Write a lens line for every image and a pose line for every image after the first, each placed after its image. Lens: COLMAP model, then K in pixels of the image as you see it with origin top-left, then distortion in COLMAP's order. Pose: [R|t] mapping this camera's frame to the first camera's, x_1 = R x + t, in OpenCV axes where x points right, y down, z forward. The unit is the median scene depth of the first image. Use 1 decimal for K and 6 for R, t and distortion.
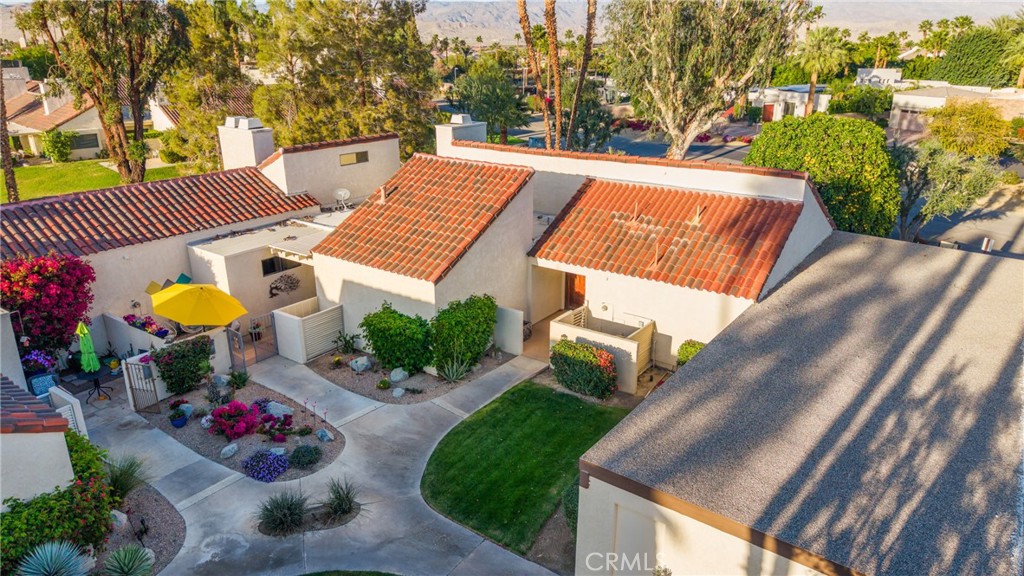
lens RADIAL K [[745.3, 0, 512.0], [0, 745.3, 288.0], [0, 0, 1]] dist [-0.012956, -0.003229]
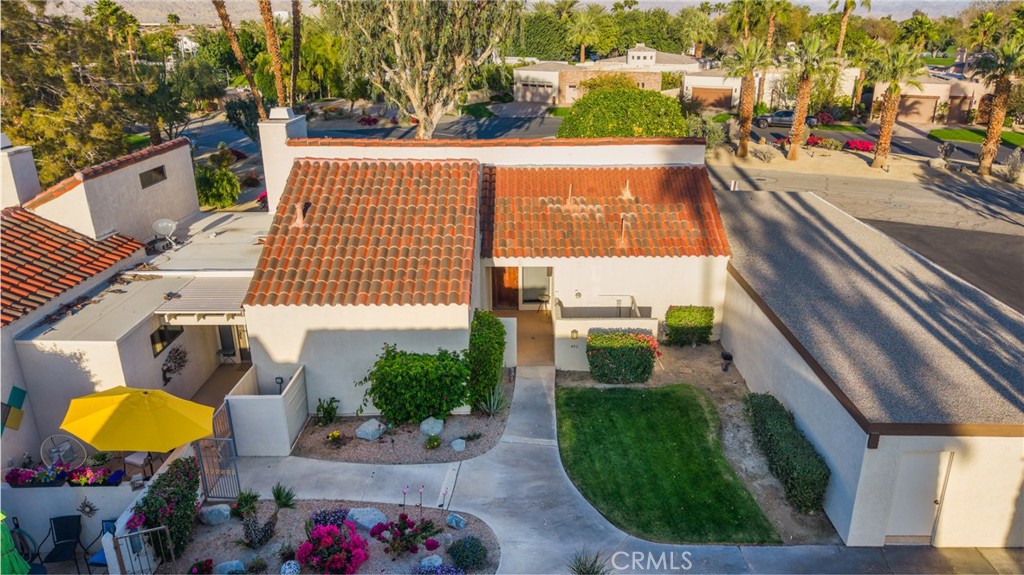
lens RADIAL K [[745.3, 0, 512.0], [0, 745.3, 287.5], [0, 0, 1]] dist [-0.012956, -0.003229]
pose [[0.777520, -0.202745, 0.595279, -0.479569], [0.190934, 0.978026, 0.083717, -0.074762], [-0.599172, 0.048567, 0.799146, 0.255602]]
